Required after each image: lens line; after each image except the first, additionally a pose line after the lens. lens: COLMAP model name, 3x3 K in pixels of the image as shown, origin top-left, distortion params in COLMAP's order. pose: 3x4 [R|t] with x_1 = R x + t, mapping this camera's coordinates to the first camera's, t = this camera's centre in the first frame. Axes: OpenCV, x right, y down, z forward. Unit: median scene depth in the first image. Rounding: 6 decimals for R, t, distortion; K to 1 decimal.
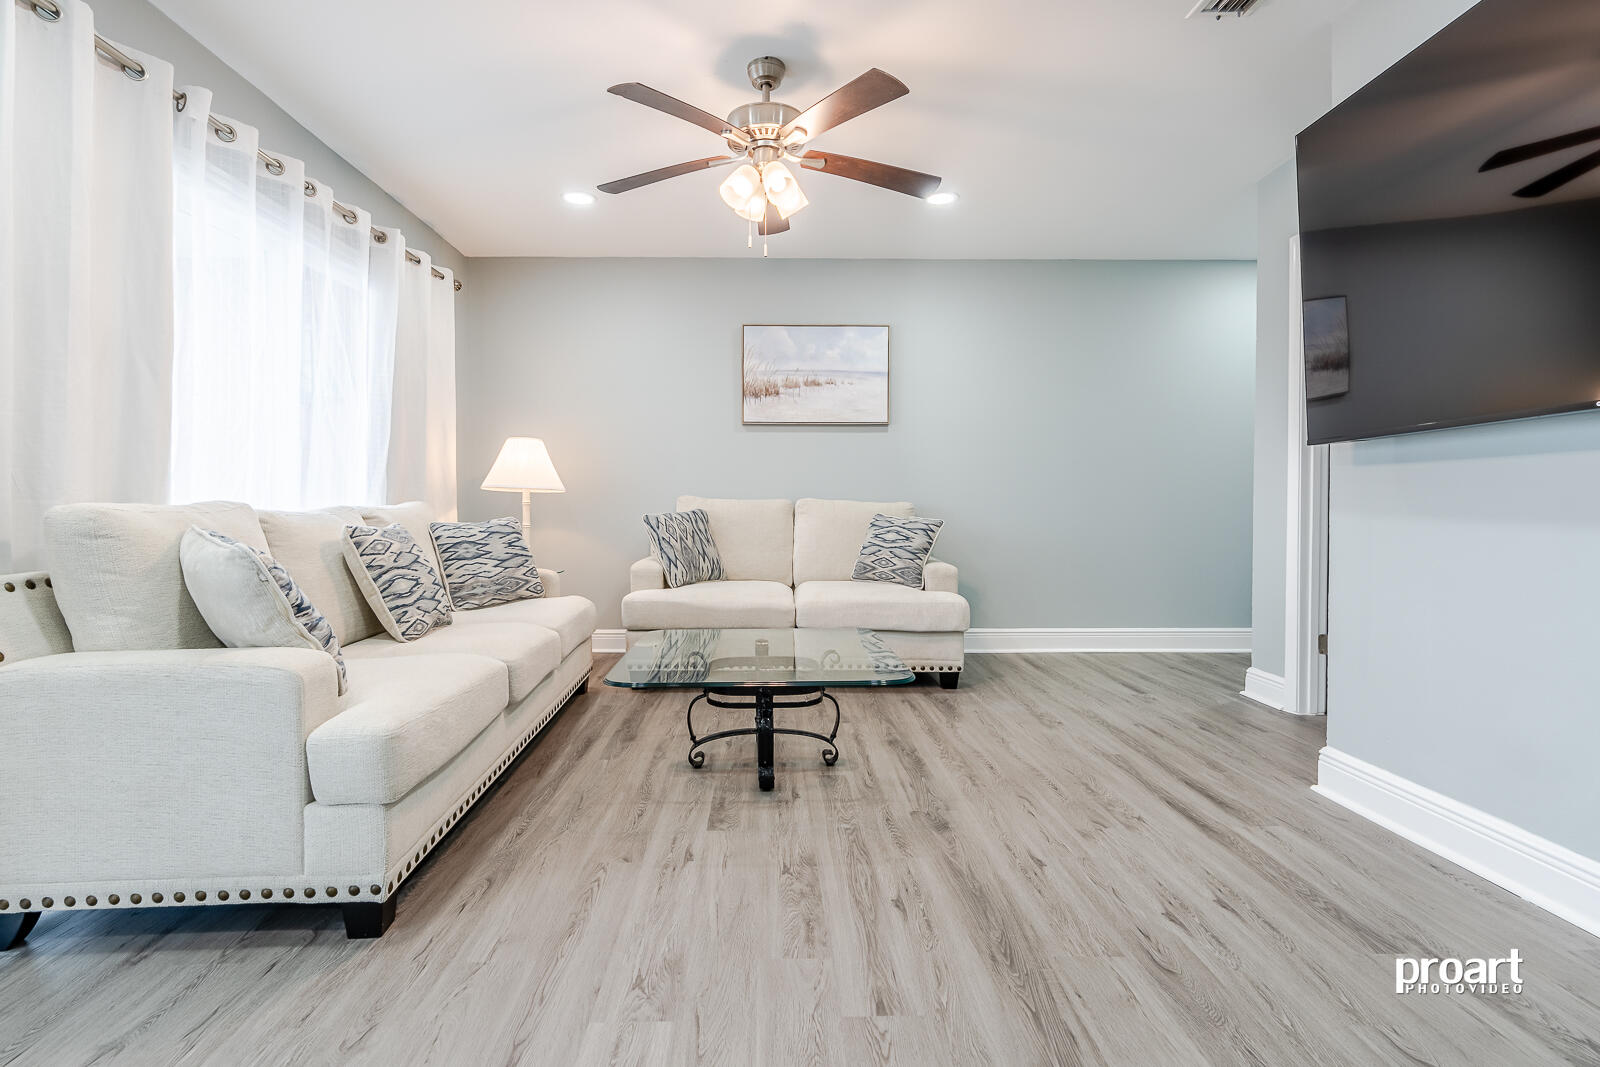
lens RADIAL K [[729.4, 0, 795.4], [0, 729.4, 516.0], [0, 0, 1]] dist [-0.002336, 0.000208]
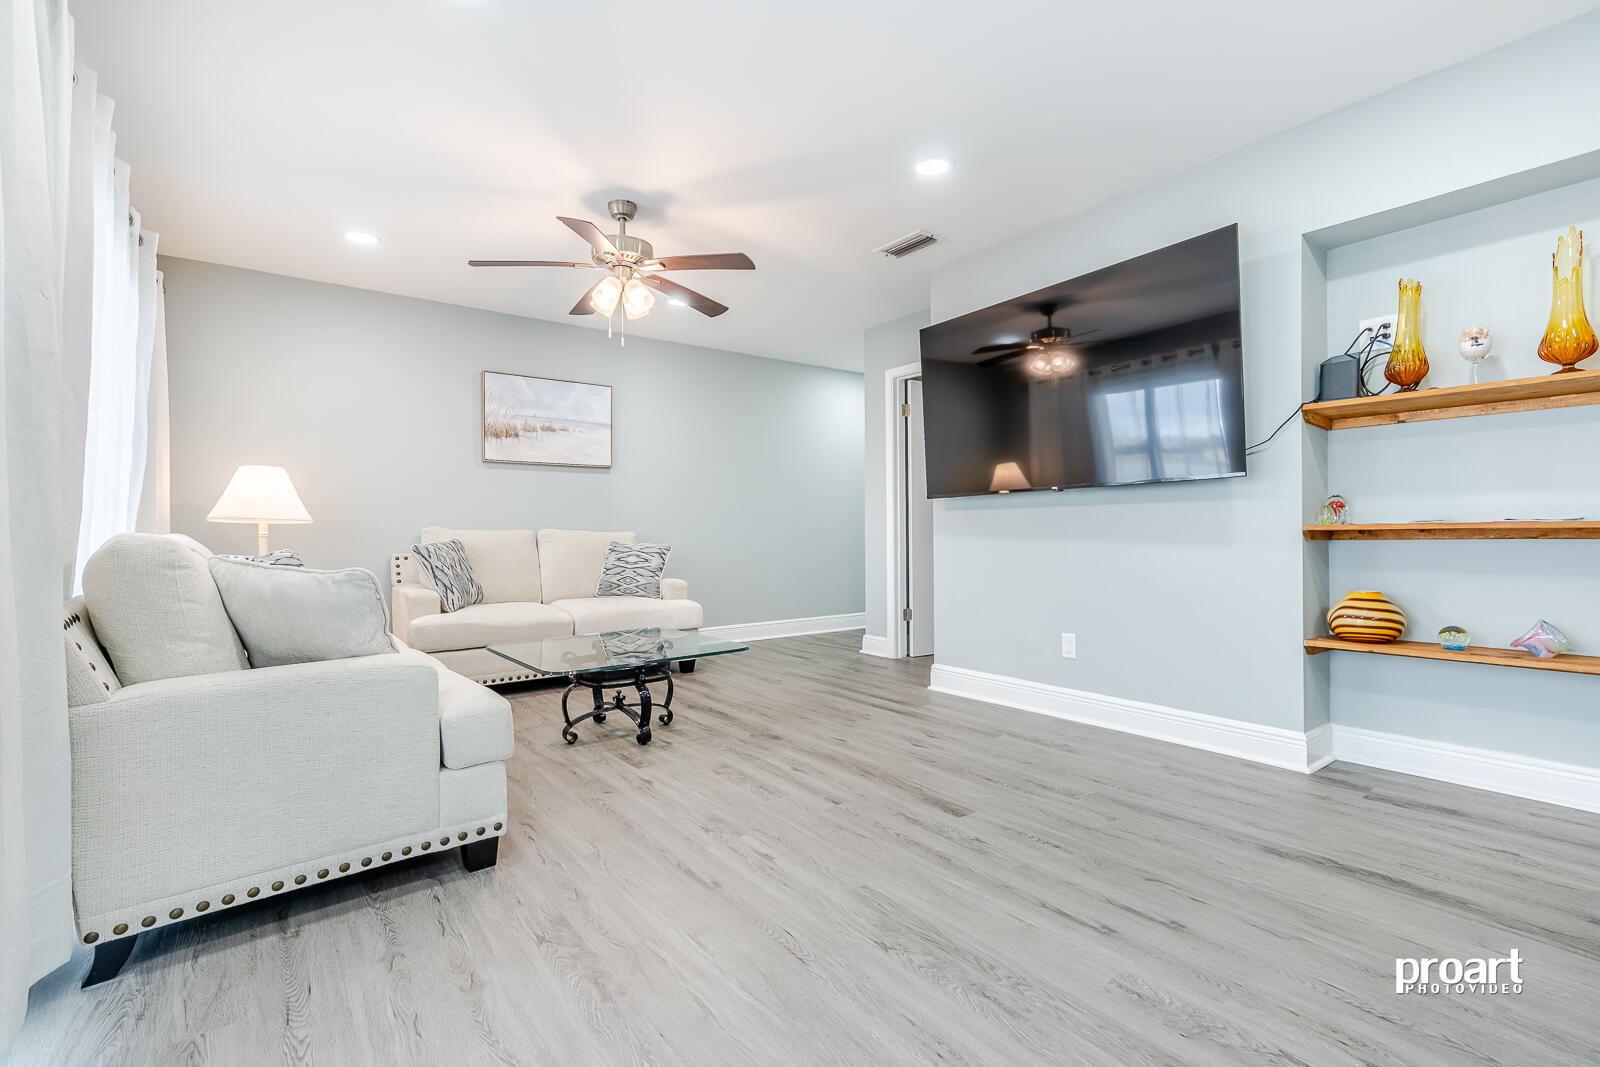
lens RADIAL K [[694.7, 0, 800.0], [0, 694.7, 533.5], [0, 0, 1]] dist [0.000989, 0.000085]
pose [[0.812966, -0.006835, 0.582272, -0.356008], [0.016552, 0.999798, -0.011374, 0.002421], [-0.582077, 0.018884, 0.812915, -0.145333]]
